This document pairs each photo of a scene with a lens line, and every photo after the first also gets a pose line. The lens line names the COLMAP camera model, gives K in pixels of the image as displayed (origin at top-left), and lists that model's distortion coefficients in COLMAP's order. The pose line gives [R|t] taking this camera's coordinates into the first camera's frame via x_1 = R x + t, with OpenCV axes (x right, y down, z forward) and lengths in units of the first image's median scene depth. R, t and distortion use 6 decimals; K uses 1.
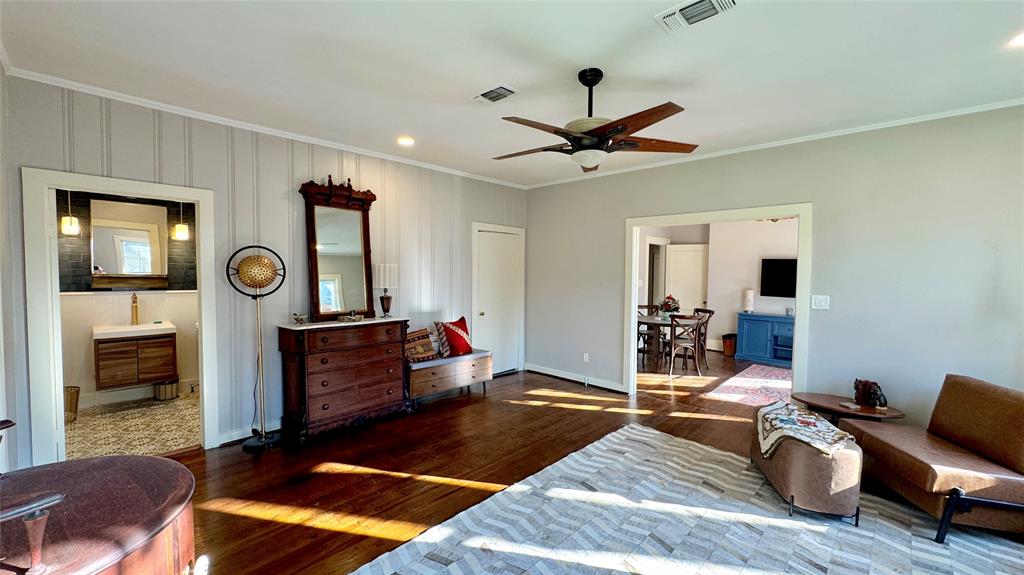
lens RADIAL K [[407.4, 0, 512.8], [0, 407.4, 285.7], [0, 0, 1]] dist [-0.007982, -0.000079]
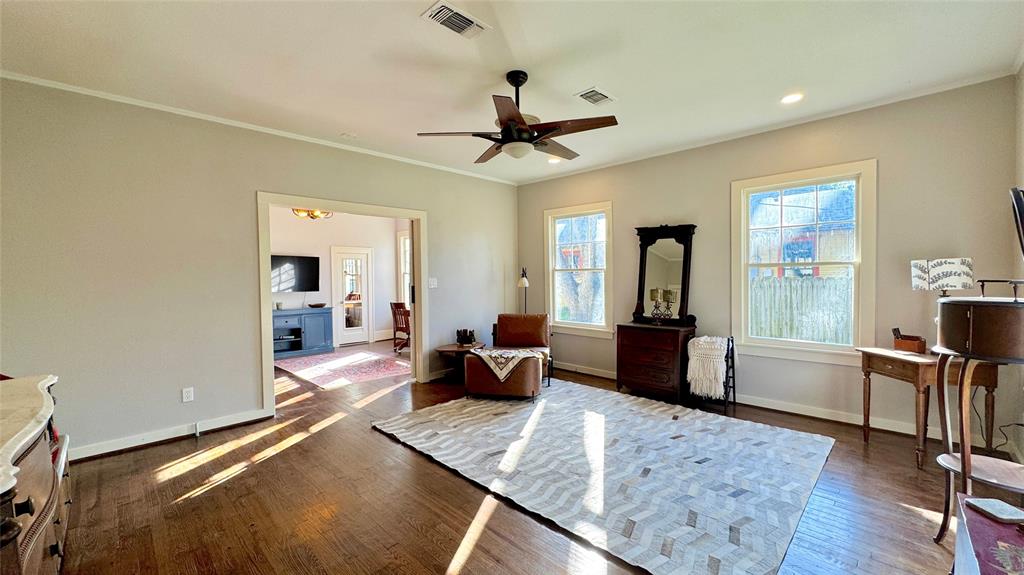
lens RADIAL K [[407.4, 0, 512.8], [0, 407.4, 285.7], [0, 0, 1]] dist [-0.007982, -0.000079]
pose [[0.009462, -0.031879, 0.999447, -0.740397], [0.052432, 0.998133, 0.031341, 0.021879], [-0.998580, 0.052107, 0.011115, 0.791958]]
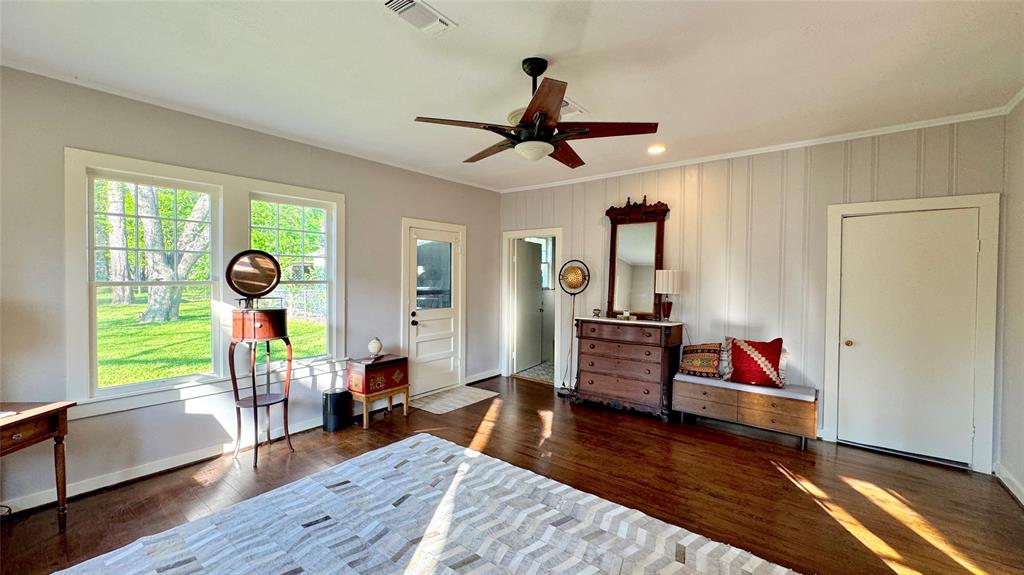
lens RADIAL K [[407.4, 0, 512.8], [0, 407.4, 285.7], [0, 0, 1]] dist [-0.007982, -0.000079]
pose [[0.101520, 0.008317, -0.994799, 0.876161], [-0.047223, 0.998878, 0.003532, 0.000672], [0.993712, 0.046619, 0.101798, 0.671433]]
